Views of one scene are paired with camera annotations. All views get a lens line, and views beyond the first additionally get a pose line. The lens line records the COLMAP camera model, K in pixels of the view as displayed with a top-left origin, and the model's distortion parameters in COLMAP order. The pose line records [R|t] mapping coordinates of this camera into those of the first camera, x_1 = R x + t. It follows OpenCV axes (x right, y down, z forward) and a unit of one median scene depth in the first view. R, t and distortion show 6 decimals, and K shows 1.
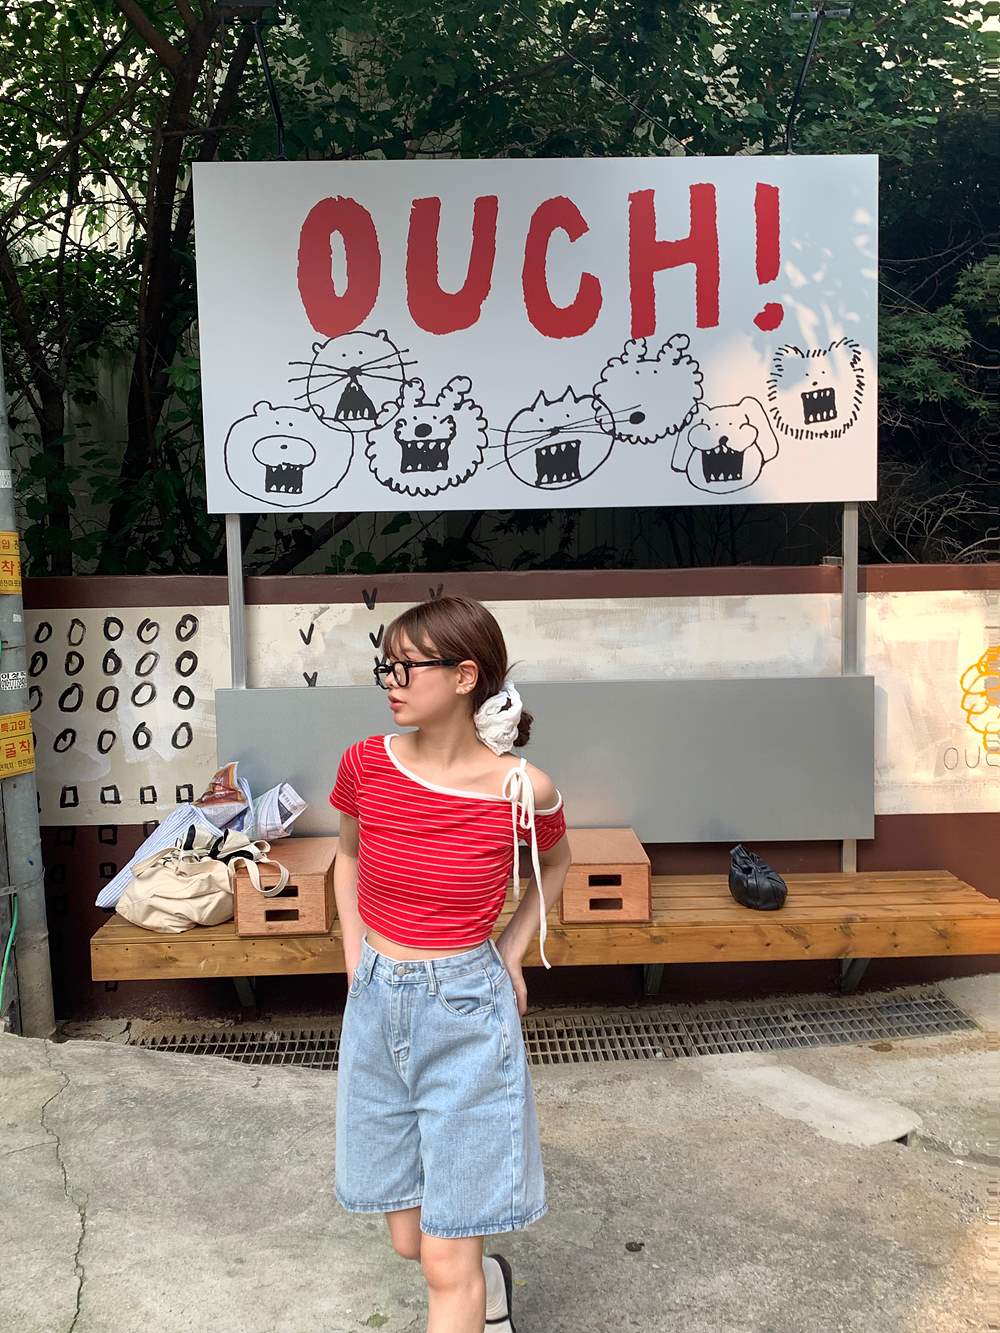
lens RADIAL K [[1308.3, 0, 506.6], [0, 1308.3, 634.9], [0, 0, 1]] dist [0.104546, -0.114197]
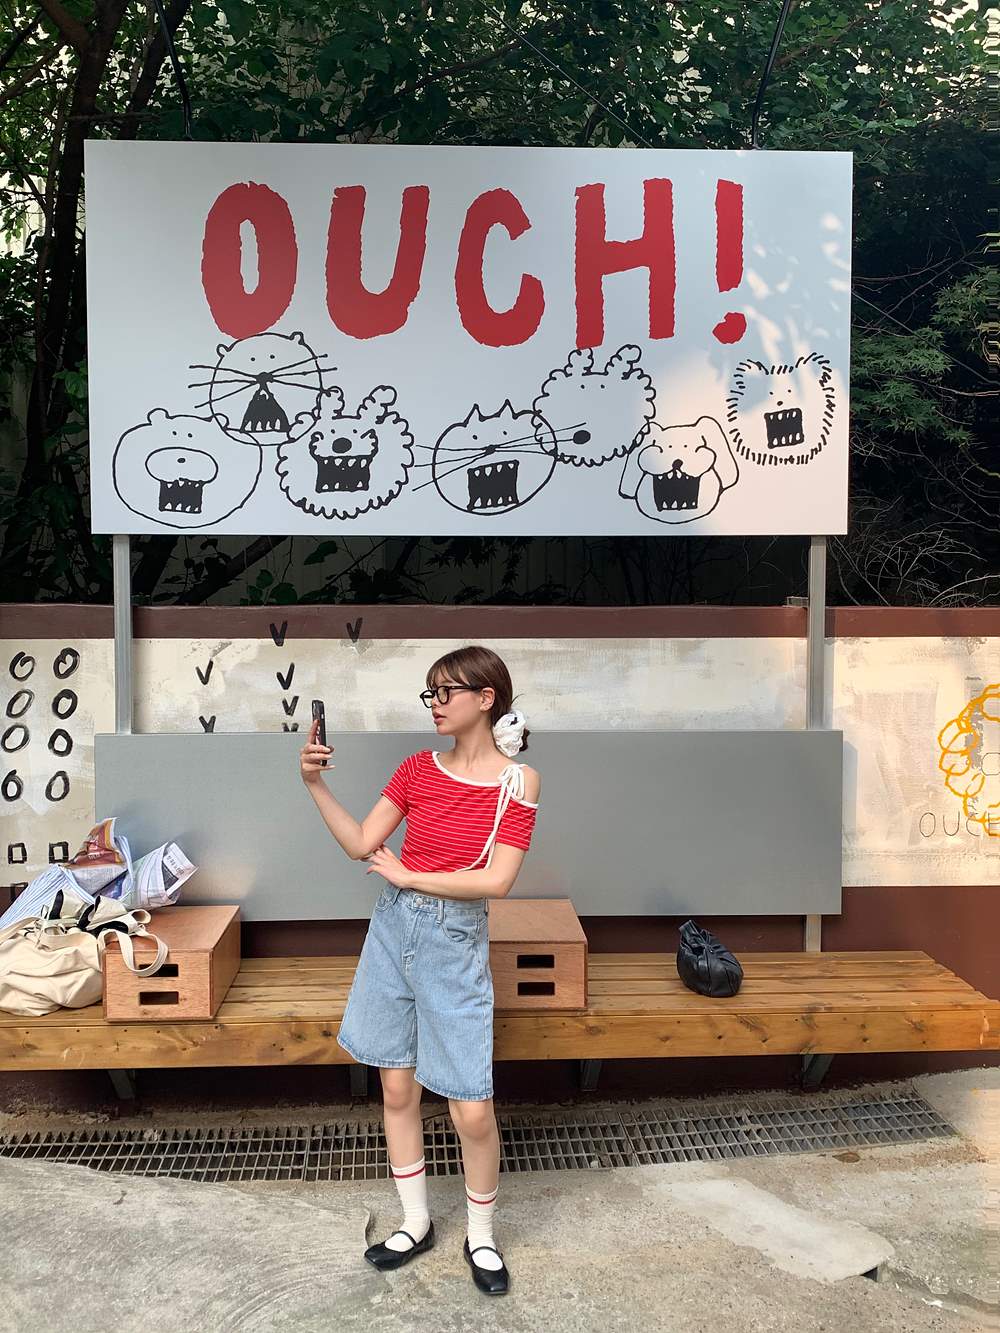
lens RADIAL K [[1297.2, 0, 492.4], [0, 1297.2, 645.0], [0, 0, 1]] dist [0.104795, -0.111893]
pose [[0.999727, 0.017802, 0.015165, 0.027745], [-0.017402, 0.999507, -0.026114, 0.000406], [-0.015622, 0.025843, 0.999544, 0.119889]]
